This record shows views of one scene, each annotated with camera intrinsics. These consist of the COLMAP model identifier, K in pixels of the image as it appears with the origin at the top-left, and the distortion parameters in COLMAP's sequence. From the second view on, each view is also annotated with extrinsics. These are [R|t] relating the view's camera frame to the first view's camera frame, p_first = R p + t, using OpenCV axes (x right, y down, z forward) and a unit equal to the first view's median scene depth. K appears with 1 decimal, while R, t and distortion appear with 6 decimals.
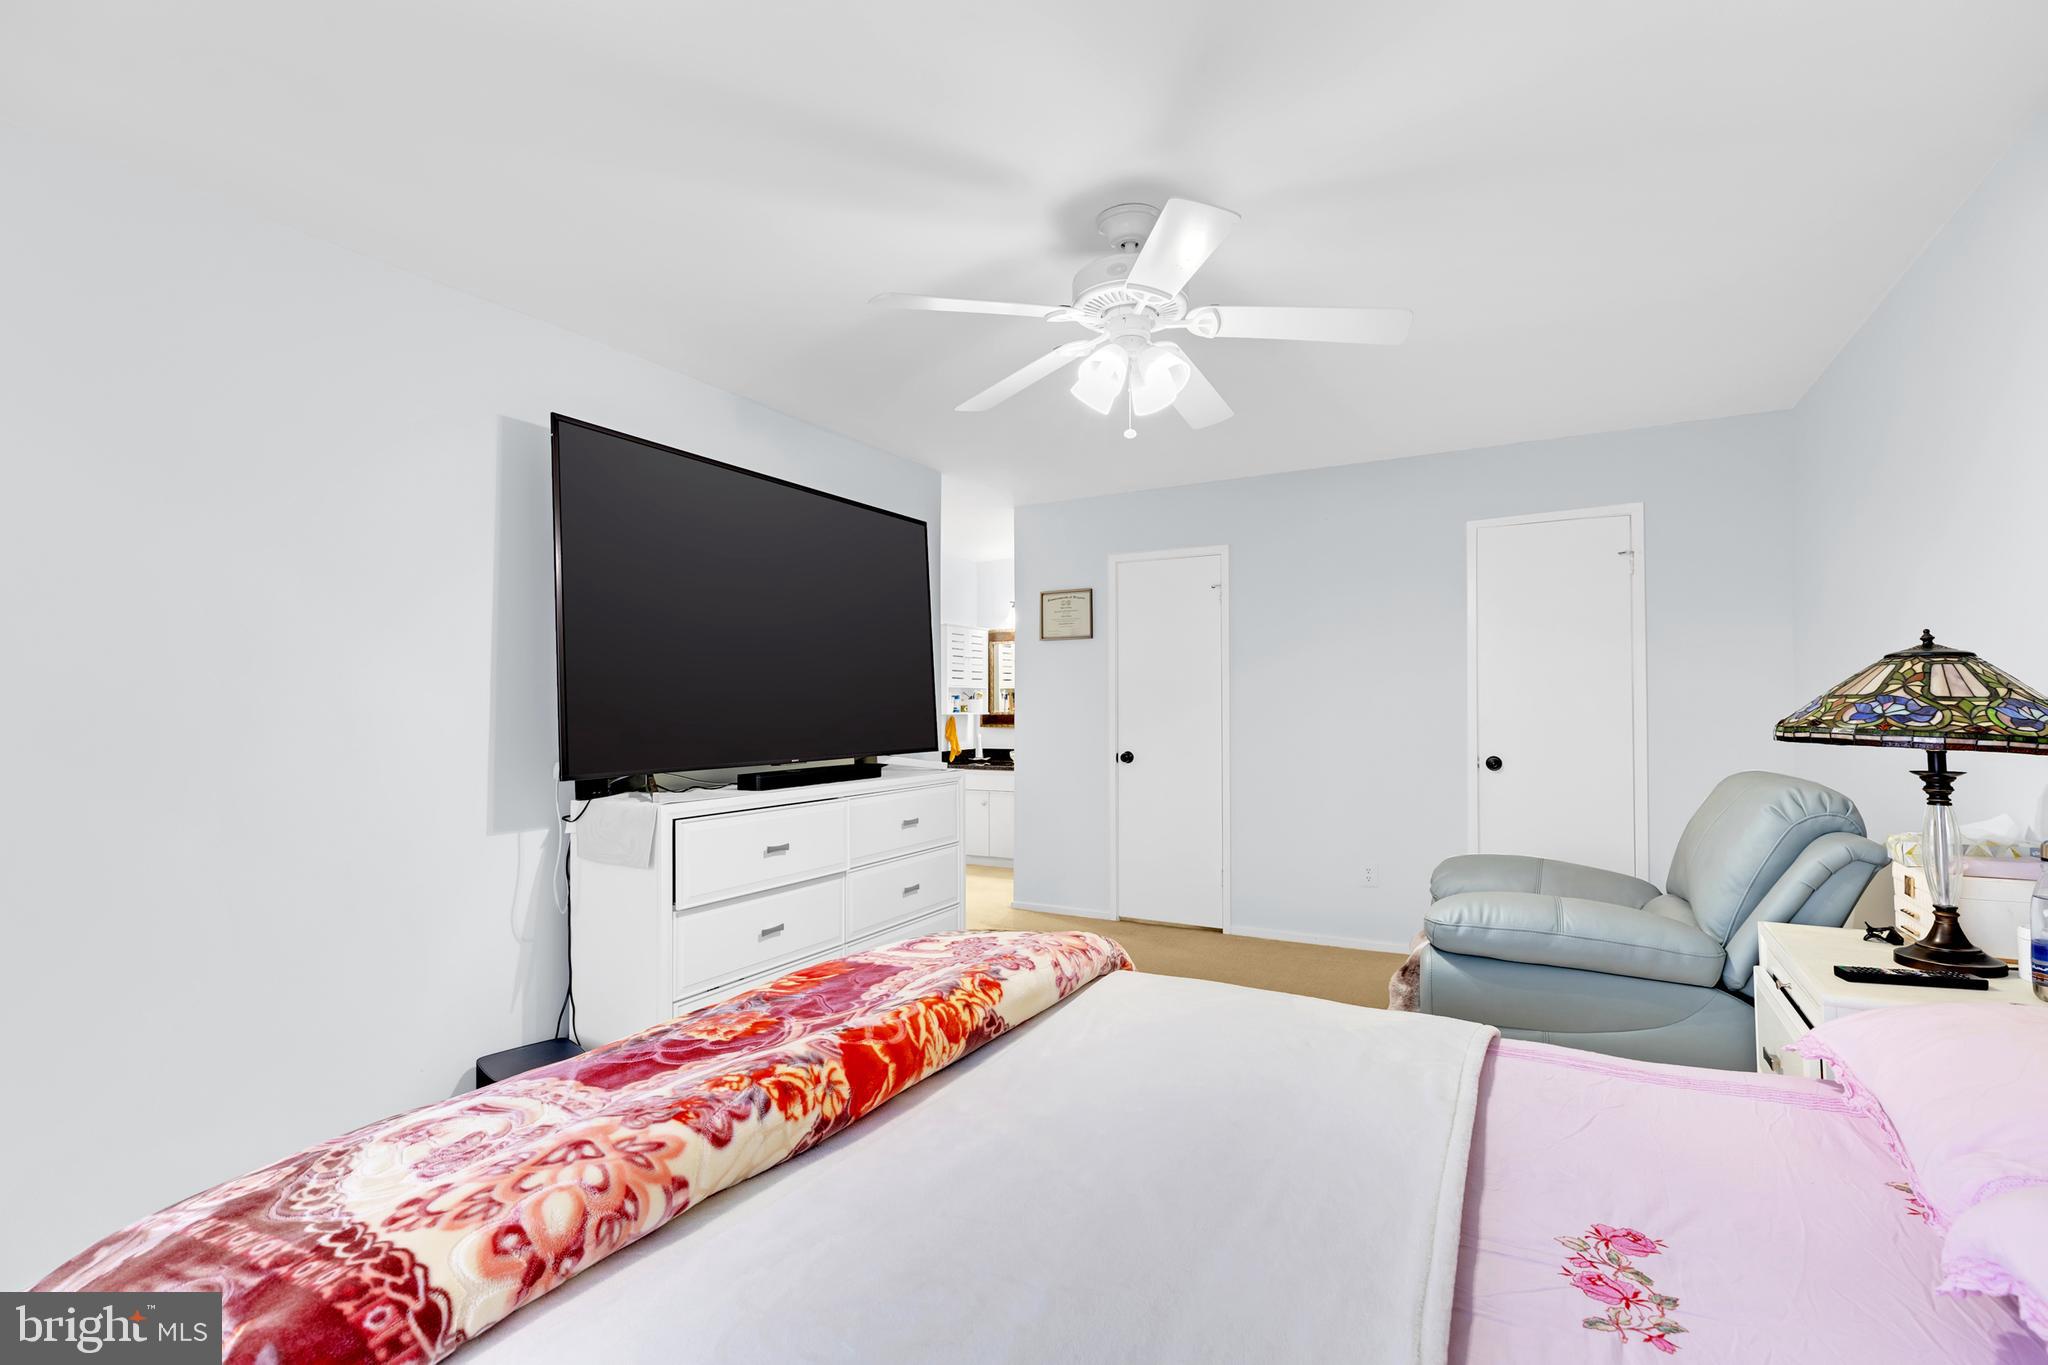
lens RADIAL K [[938.8, 0, 1020.6], [0, 938.8, 691.5], [0, 0, 1]] dist [0.000228, -0.000097]
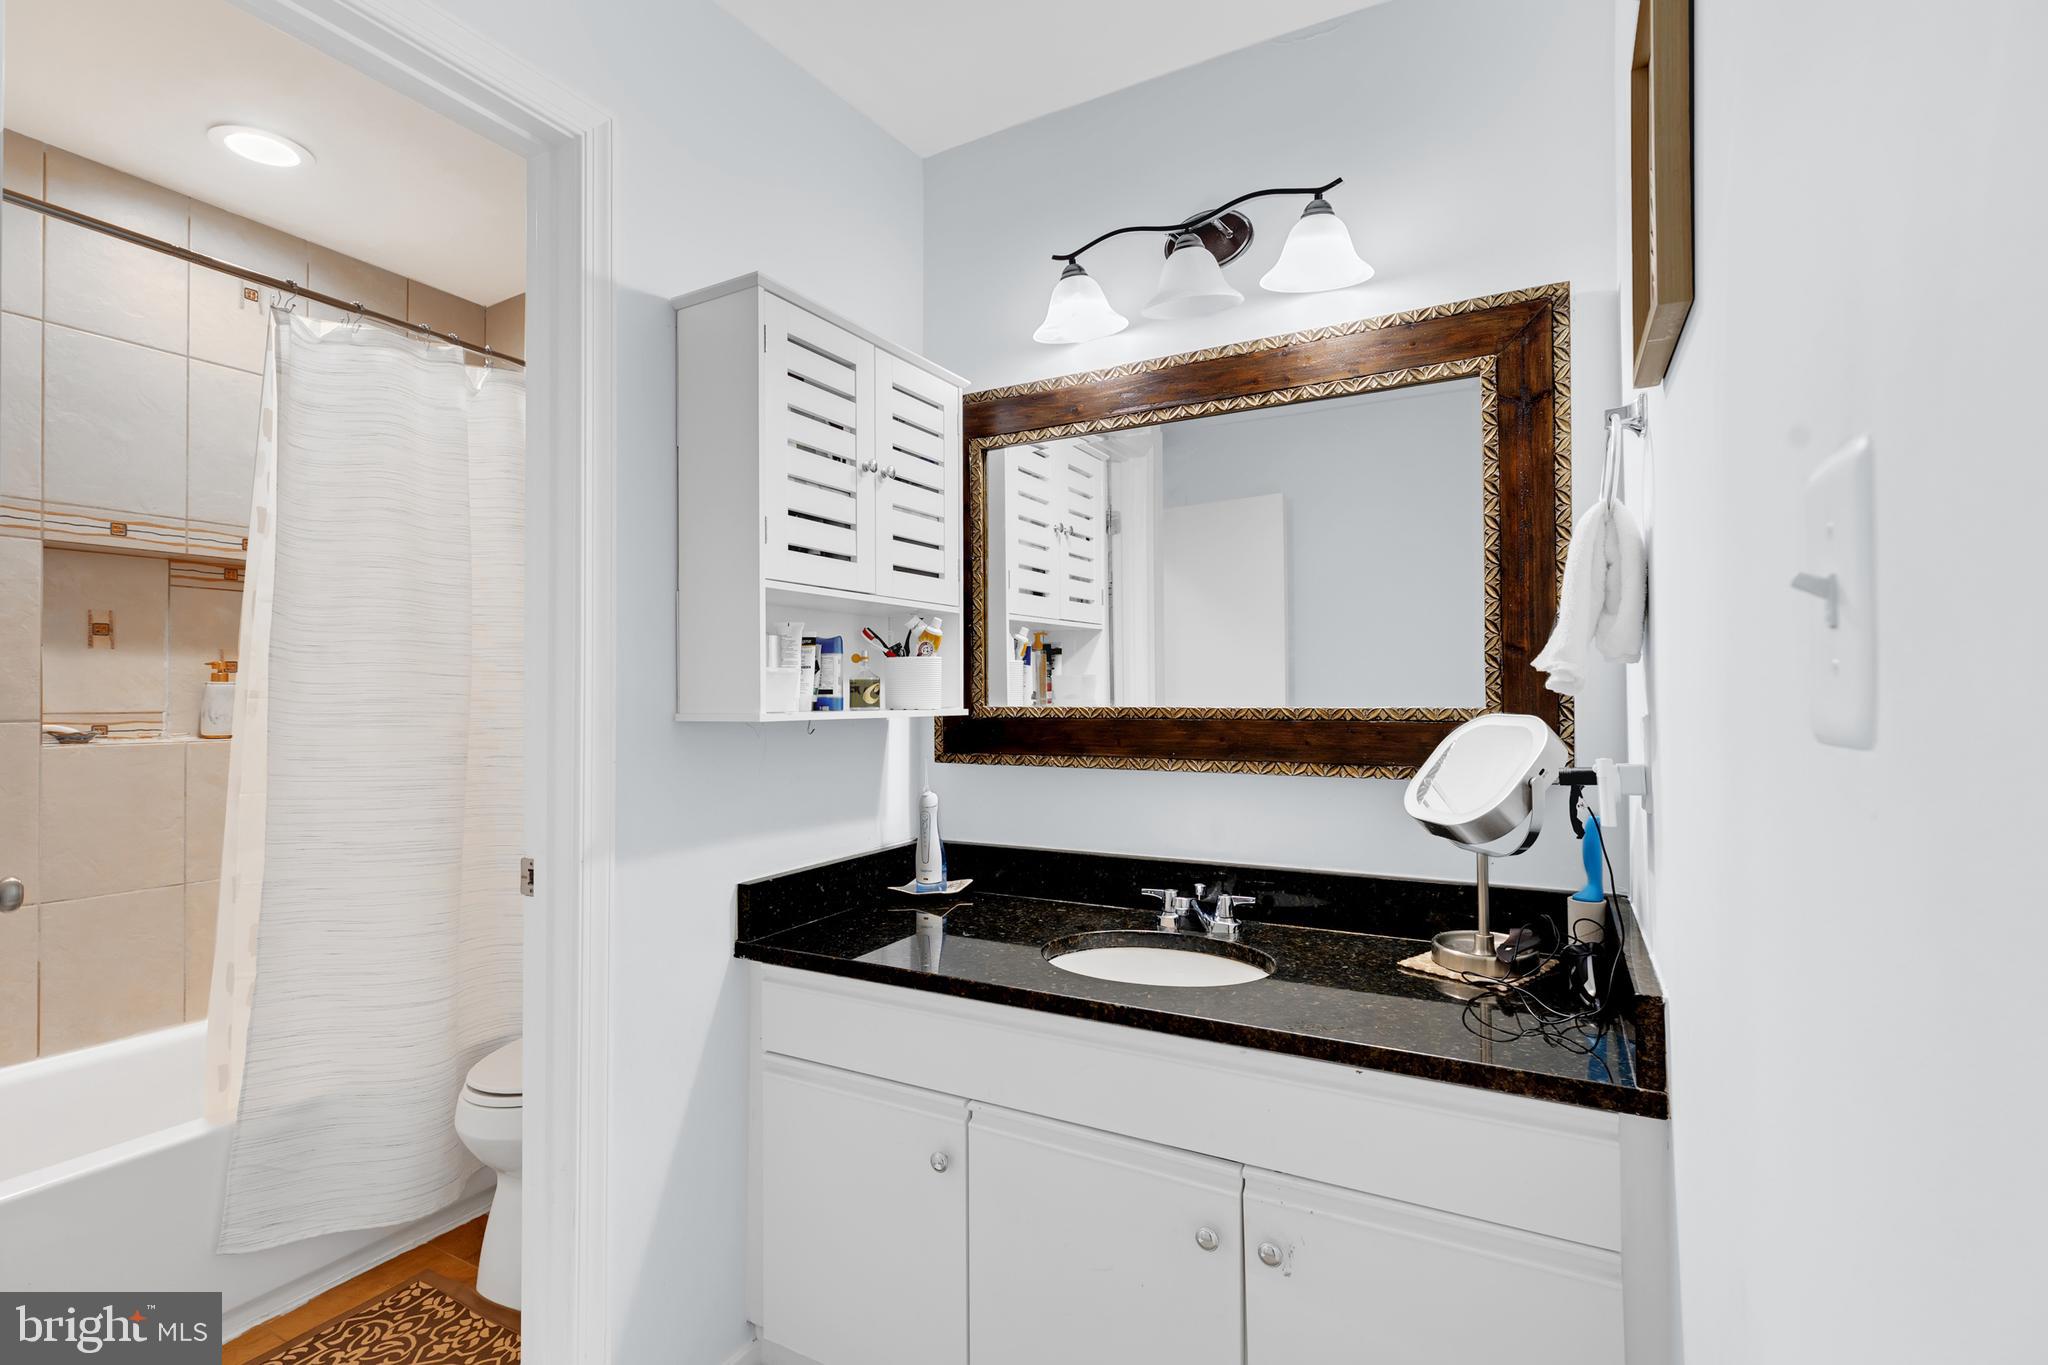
lens RADIAL K [[938.8, 0, 1022.9], [0, 938.8, 684.7], [0, 0, 1]] dist [0.000228, -0.000097]
pose [[0.999966, -0.006975, 0.004338, -0.019849], [0.006983, 0.999974, -0.001773, 0.016498], [-0.004325, 0.001803, 0.999989, 0.742760]]
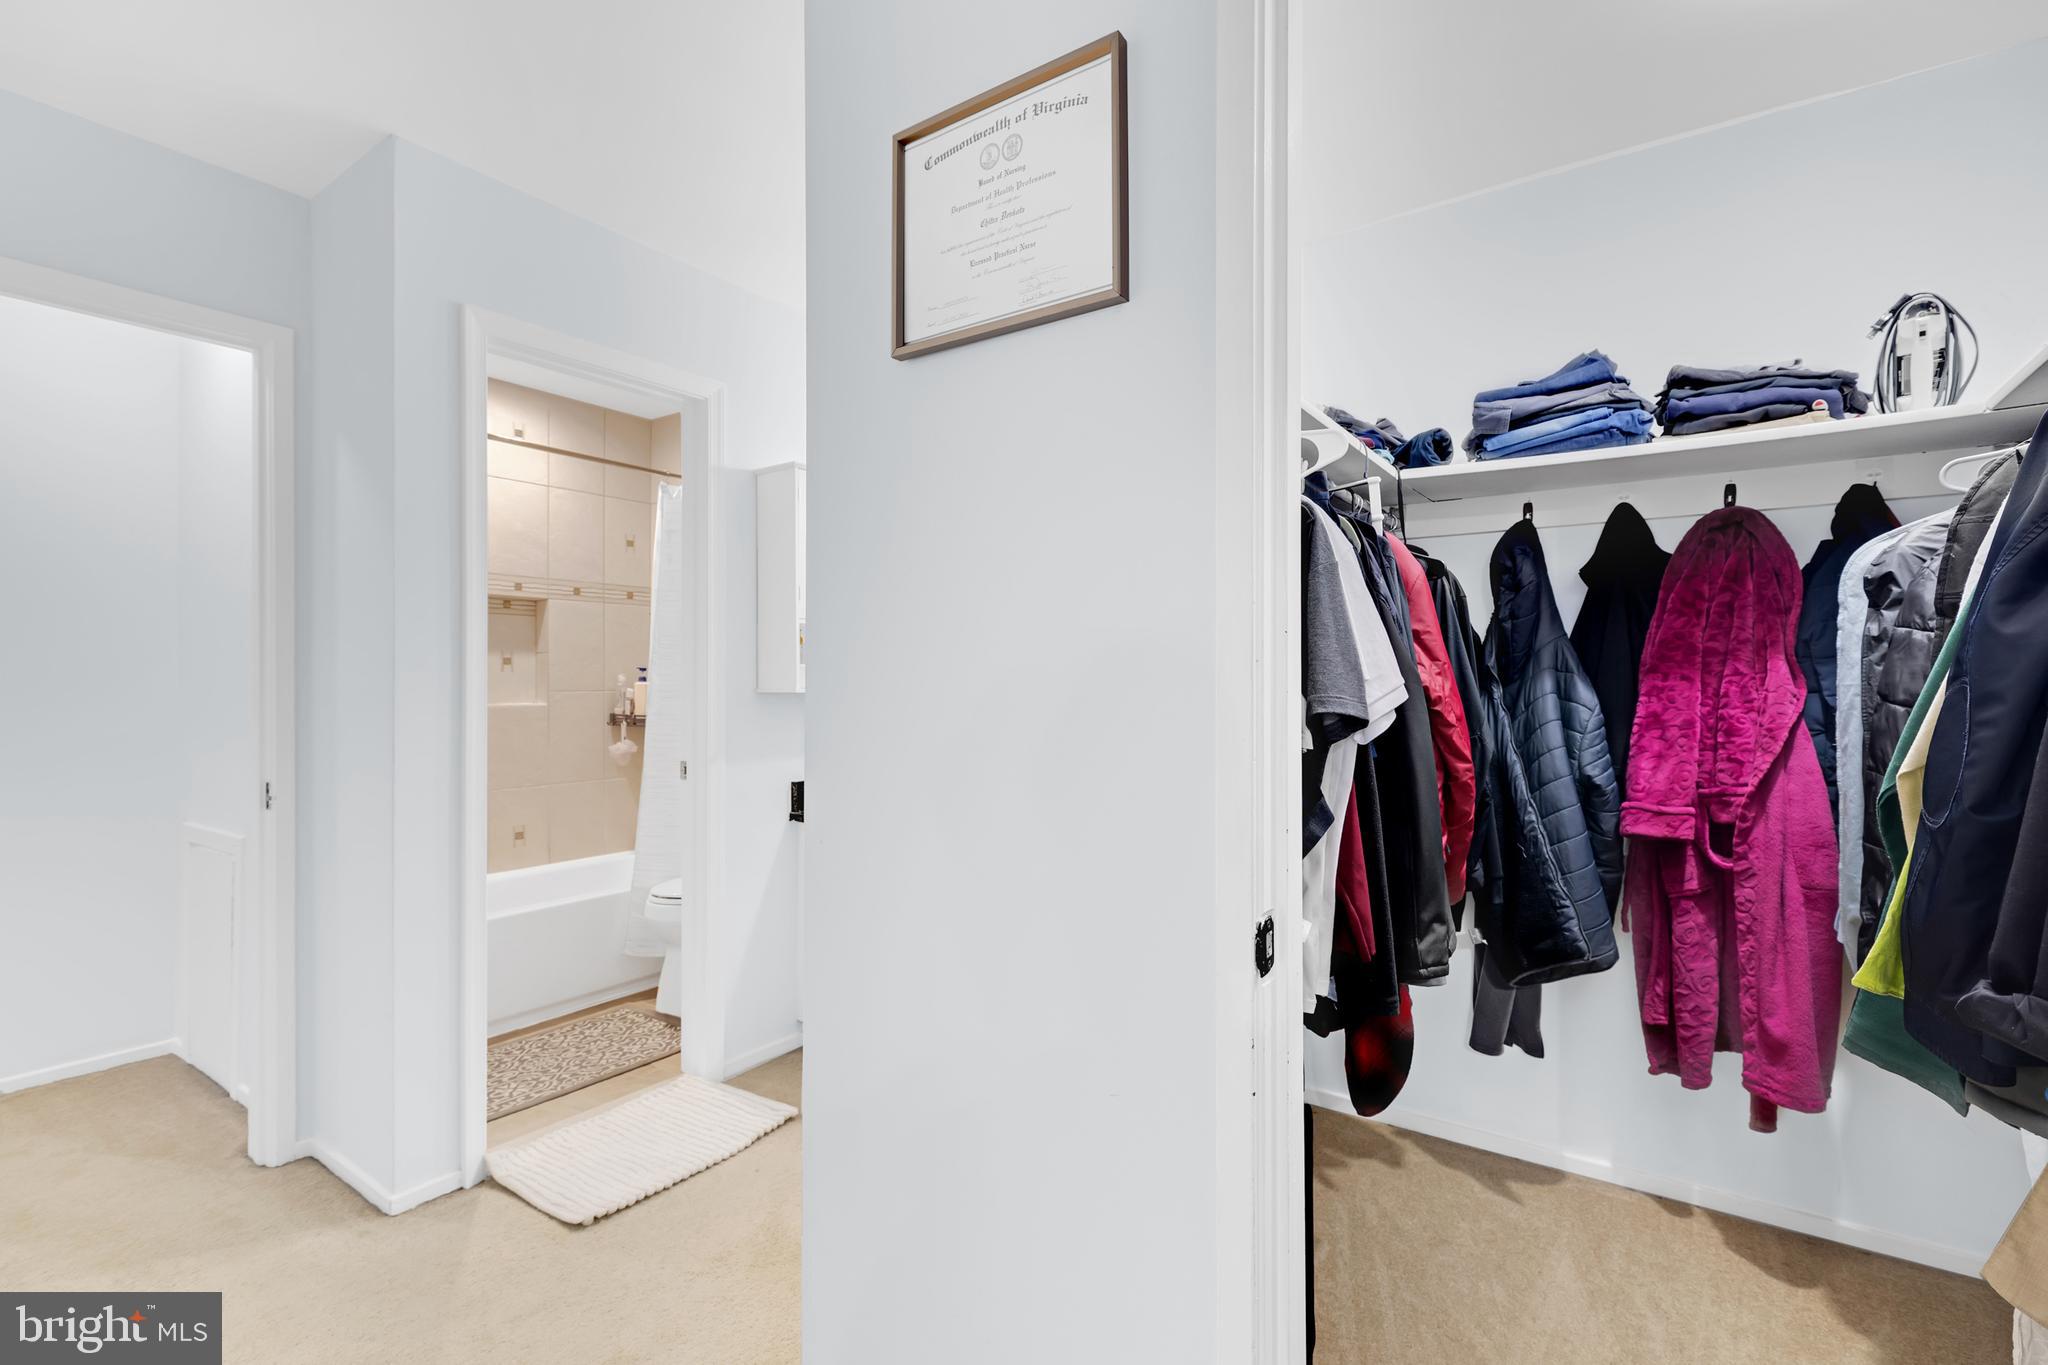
lens RADIAL K [[938.8, 0, 1026.2], [0, 938.8, 681.9], [0, 0, 1]] dist [0.000228, -0.000097]
pose [[0.993326, -0.000669, -0.115338, 0.054400], [0.003217, 0.999755, 0.021907, 0.011282], [0.115295, -0.022132, 0.993085, 0.588527]]
